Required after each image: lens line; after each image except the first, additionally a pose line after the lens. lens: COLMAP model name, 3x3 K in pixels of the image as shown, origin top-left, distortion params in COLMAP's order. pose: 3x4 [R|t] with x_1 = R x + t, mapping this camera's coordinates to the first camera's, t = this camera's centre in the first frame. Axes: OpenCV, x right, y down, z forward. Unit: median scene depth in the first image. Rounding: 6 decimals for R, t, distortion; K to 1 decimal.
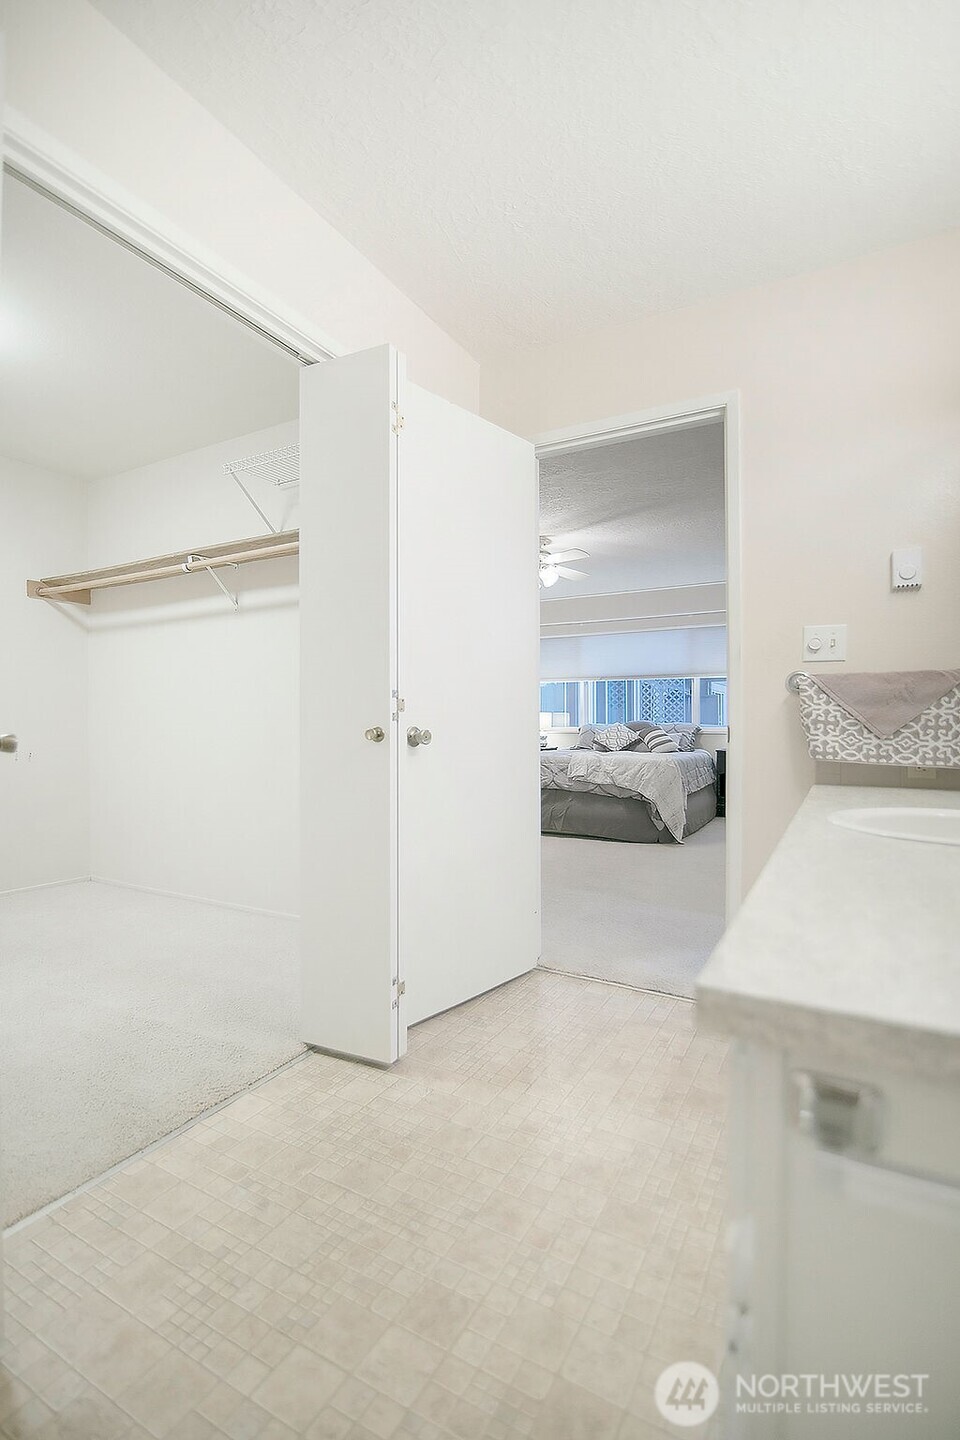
lens RADIAL K [[661.4, 0, 389.1], [0, 661.4, 716.8], [0, 0, 1]] dist [-0.017039, -0.001479]
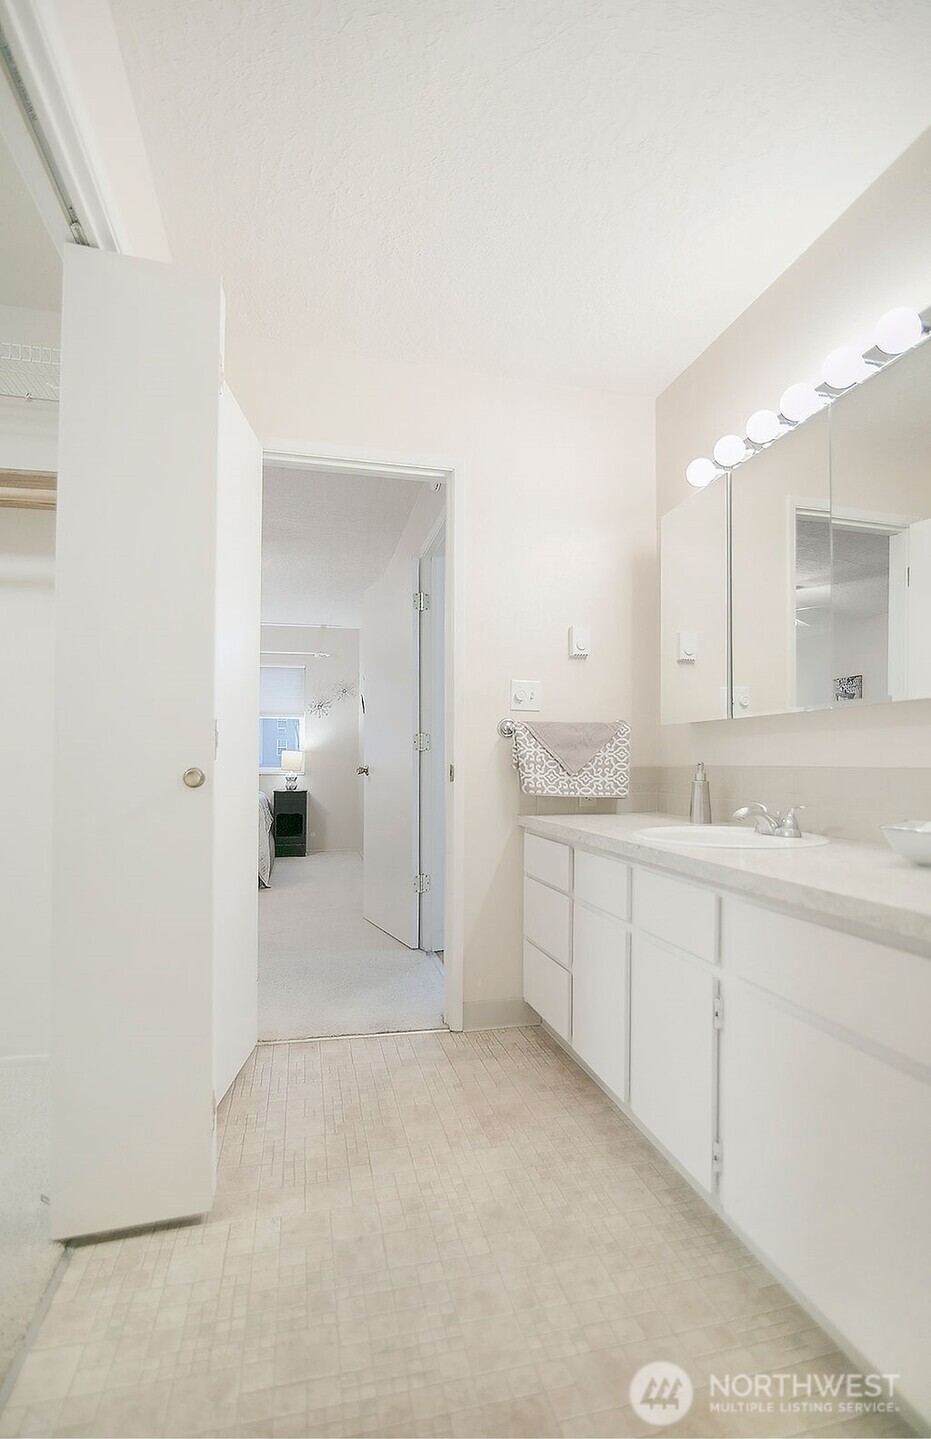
lens RADIAL K [[721.9, 0, 405.0], [0, 721.9, 745.5], [0, 0, 1]] dist [-0.028903, 0.002237]
pose [[0.701100, 0.018156, 0.712832, -0.398431], [-0.006220, 0.999793, -0.019347, 0.004245], [-0.713036, 0.009131, 0.701068, 0.237562]]
